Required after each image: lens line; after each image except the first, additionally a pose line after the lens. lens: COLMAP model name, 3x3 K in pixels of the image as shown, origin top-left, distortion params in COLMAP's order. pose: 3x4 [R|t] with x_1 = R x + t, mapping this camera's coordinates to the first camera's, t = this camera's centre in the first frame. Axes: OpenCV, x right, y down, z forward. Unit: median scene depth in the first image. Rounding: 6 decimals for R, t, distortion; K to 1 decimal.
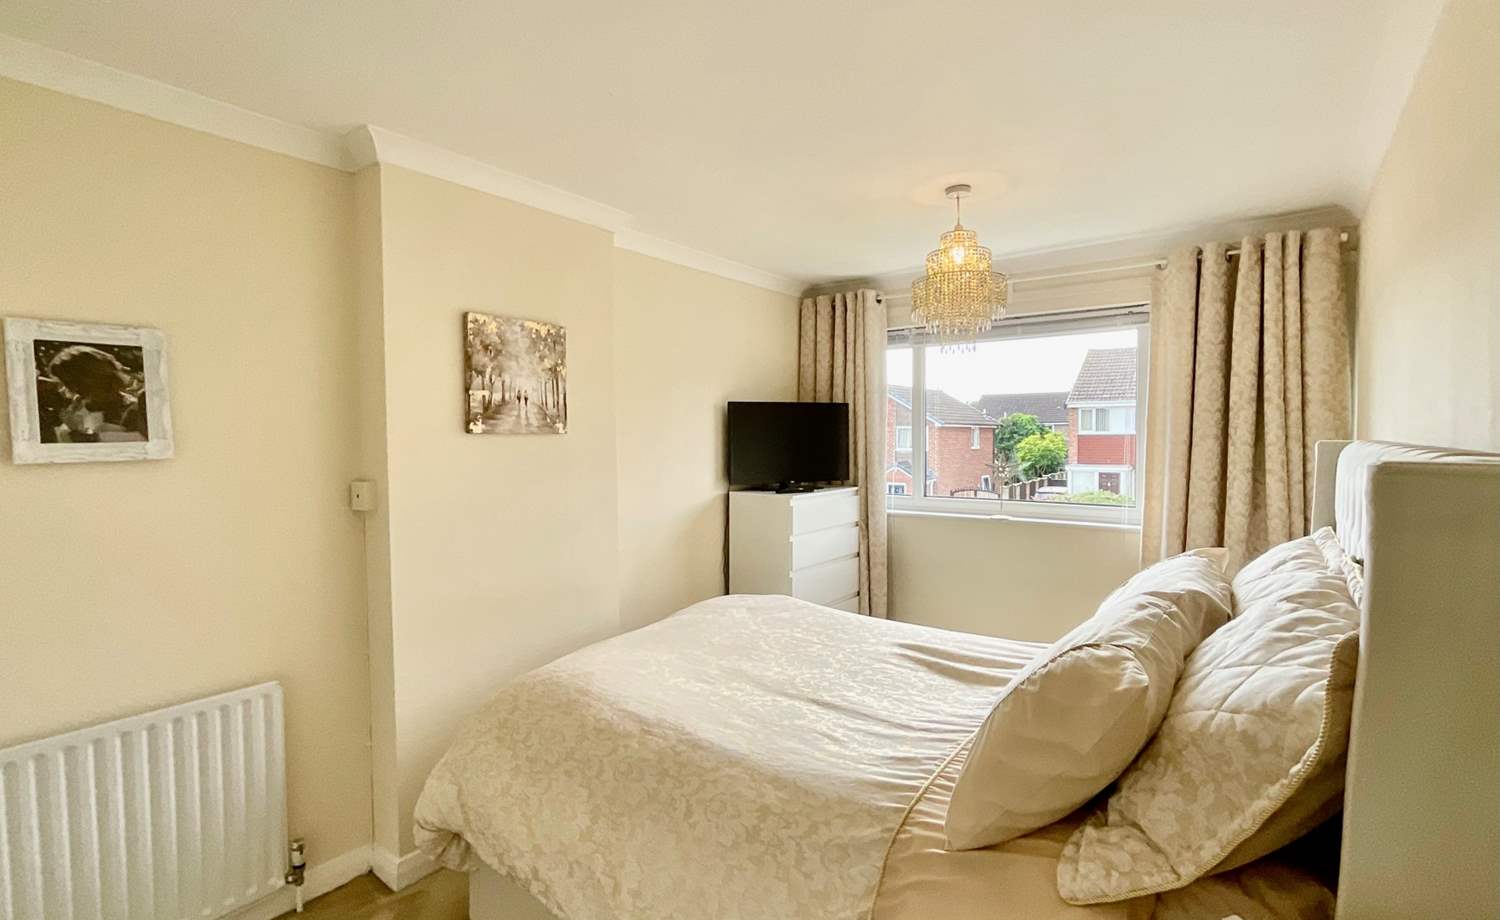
lens RADIAL K [[684.8, 0, 737.2], [0, 684.8, 462.4], [0, 0, 1]] dist [-0.002429, -0.000194]
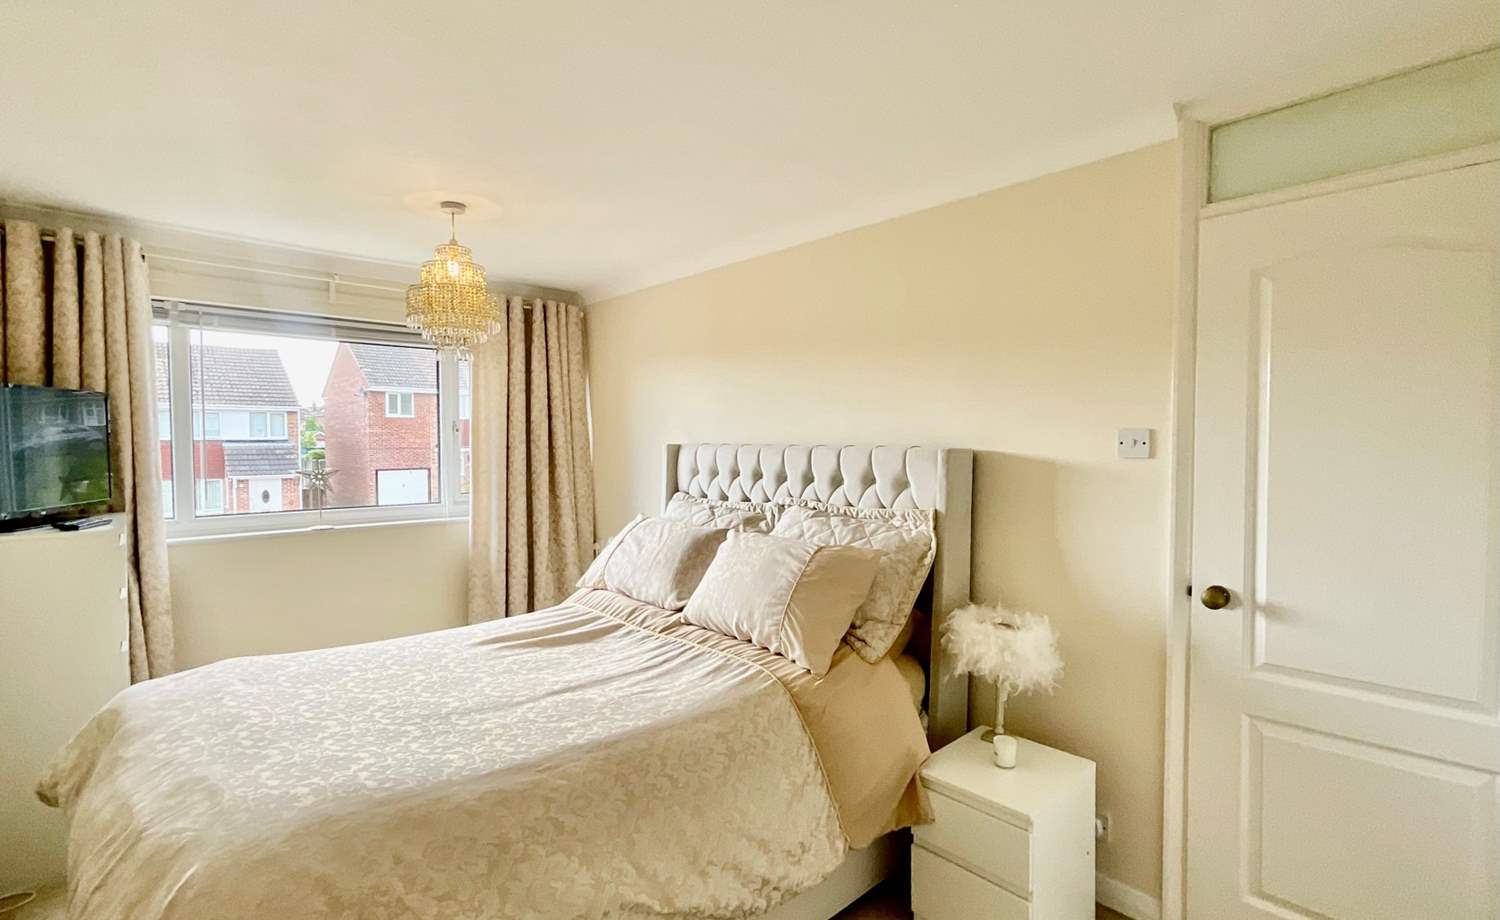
lens RADIAL K [[684.8, 0, 737.2], [0, 684.8, 462.4], [0, 0, 1]] dist [-0.002429, -0.000194]
pose [[0.193421, -0.026883, 0.980747, -0.728279], [0.038691, 0.999056, 0.019755, -0.009852], [-0.980353, 0.034125, 0.194279, 0.441643]]
